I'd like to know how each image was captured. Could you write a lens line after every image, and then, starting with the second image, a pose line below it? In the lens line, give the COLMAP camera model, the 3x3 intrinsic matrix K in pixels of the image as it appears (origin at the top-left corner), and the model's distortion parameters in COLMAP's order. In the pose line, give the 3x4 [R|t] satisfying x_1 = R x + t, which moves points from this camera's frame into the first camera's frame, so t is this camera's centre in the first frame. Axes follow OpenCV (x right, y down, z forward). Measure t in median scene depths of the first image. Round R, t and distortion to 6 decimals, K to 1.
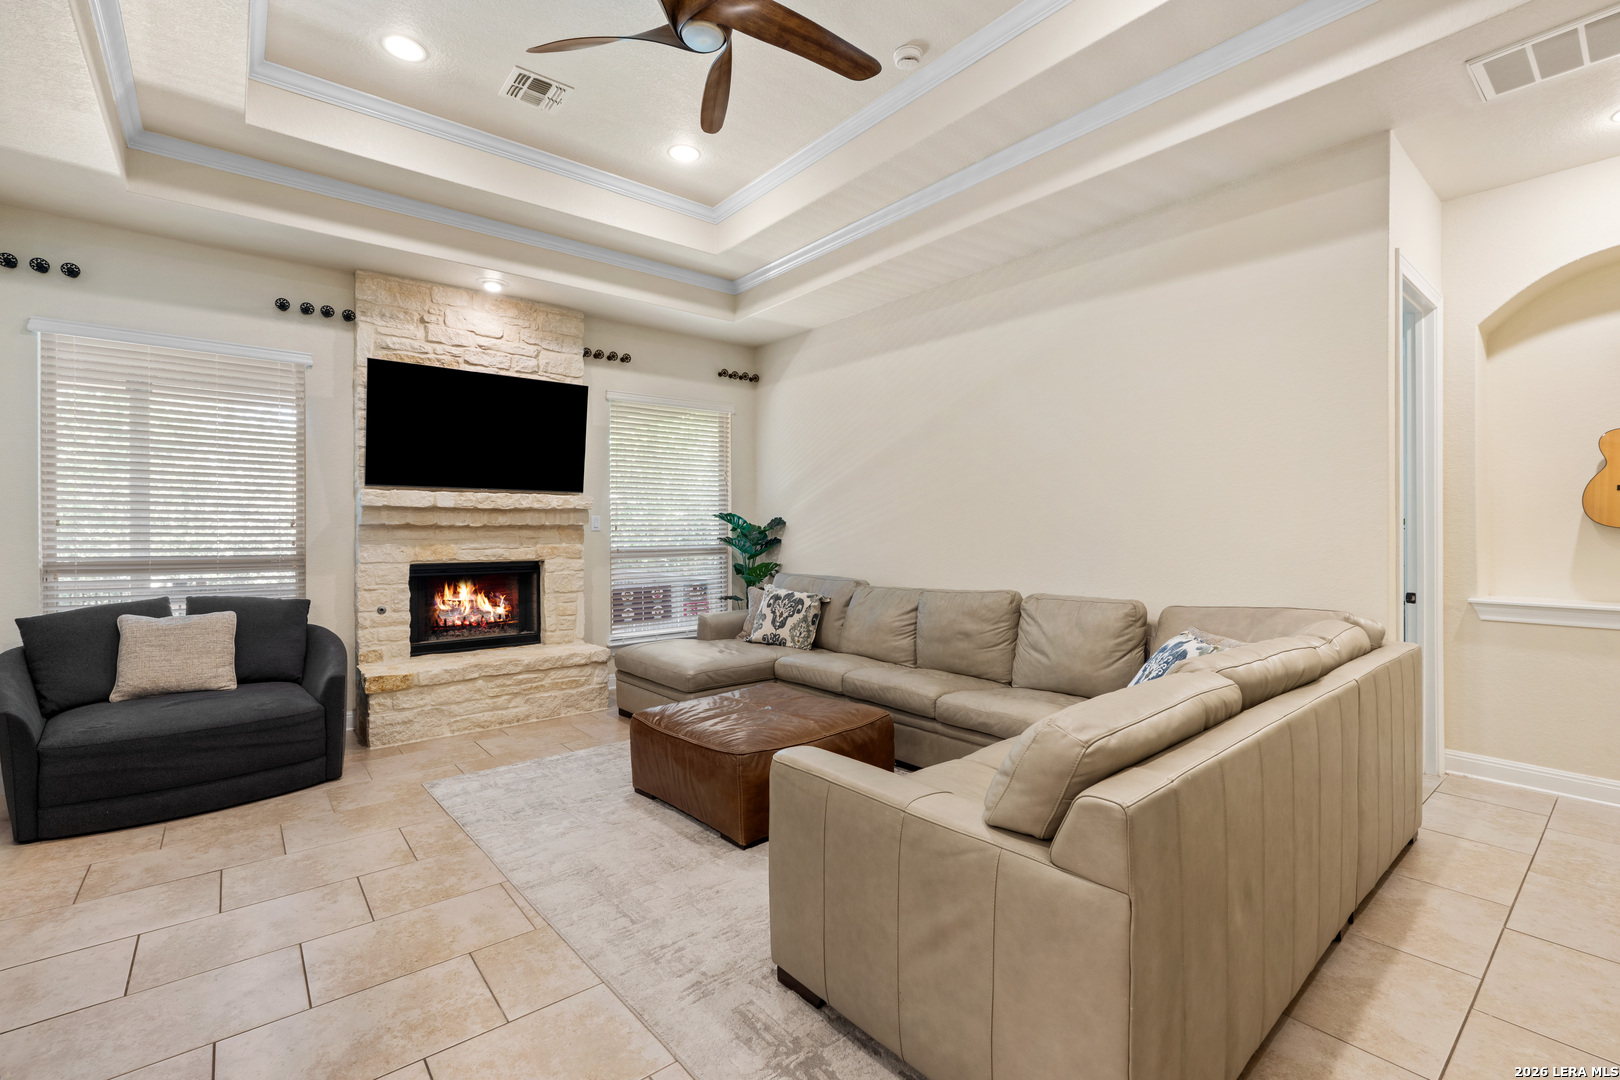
lens RADIAL K [[690.6, 0, 795.9], [0, 690.6, 535.5], [0, 0, 1]] dist [-0.009815, 0.000200]
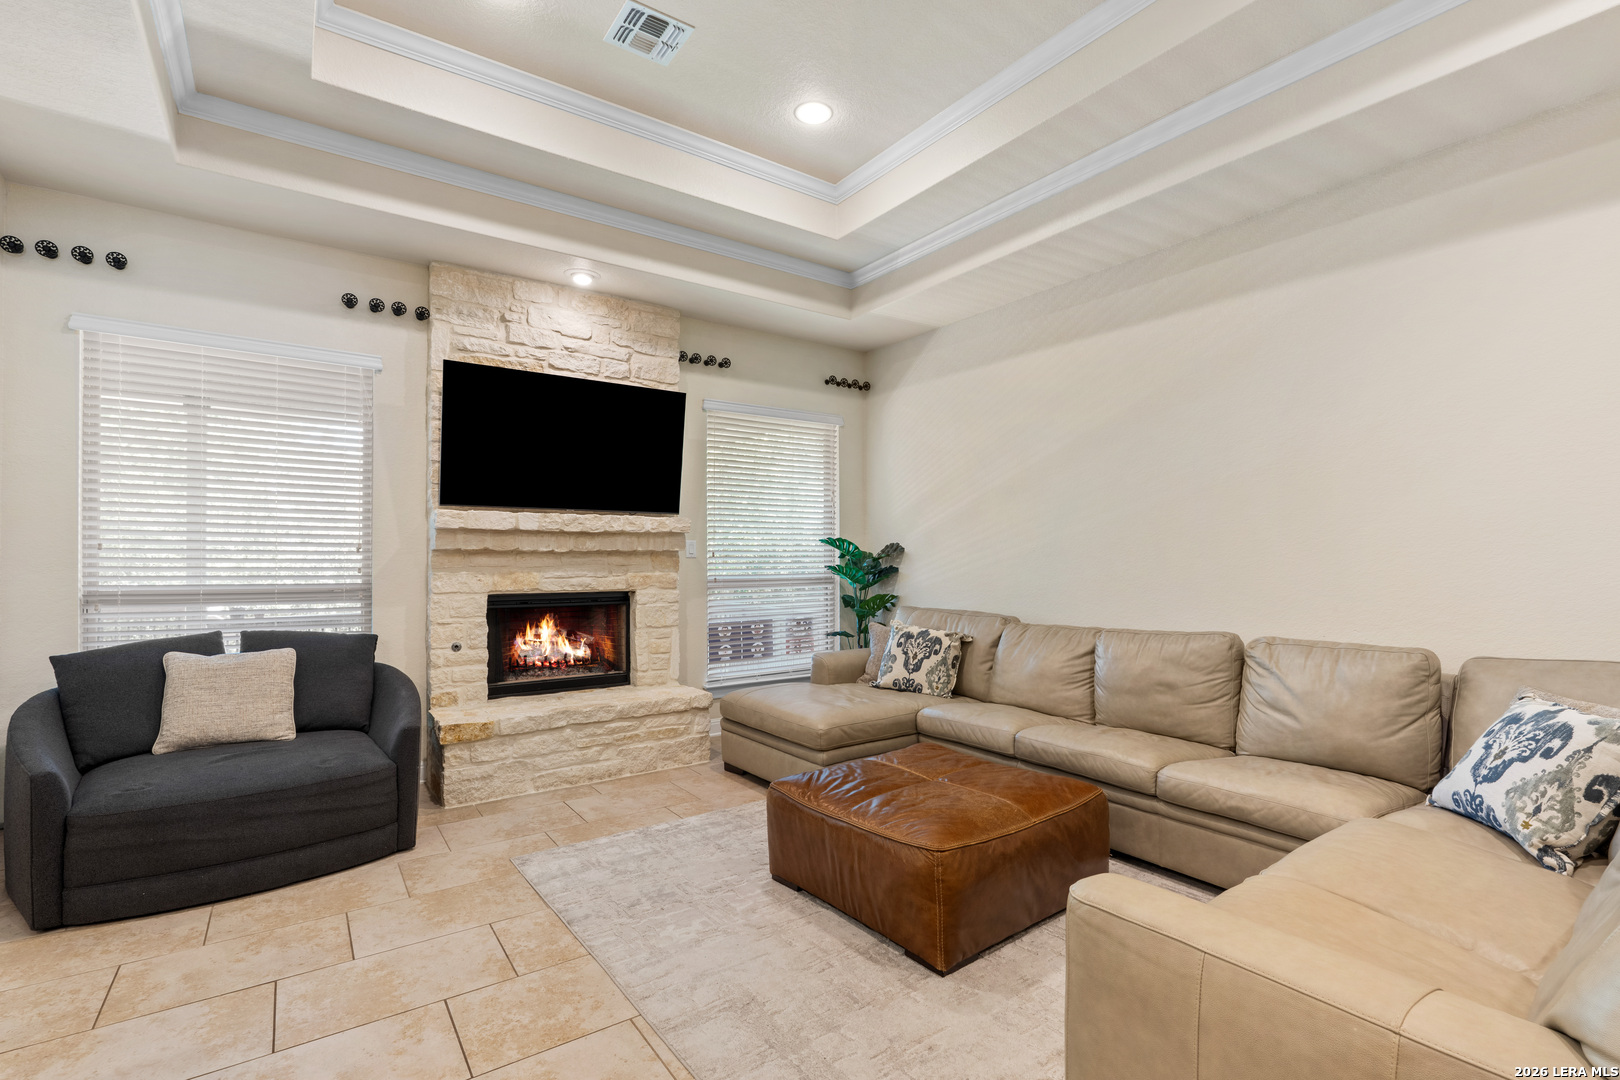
lens RADIAL K [[690.6, 0, 812.5], [0, 690.6, 558.4], [0, 0, 1]] dist [-0.009815, 0.000200]
pose [[0.999220, 0.002946, -0.039368, -0.125034], [-0.003222, 0.999971, -0.006953, 0.000103], [0.039346, 0.007075, 0.999201, 0.152245]]
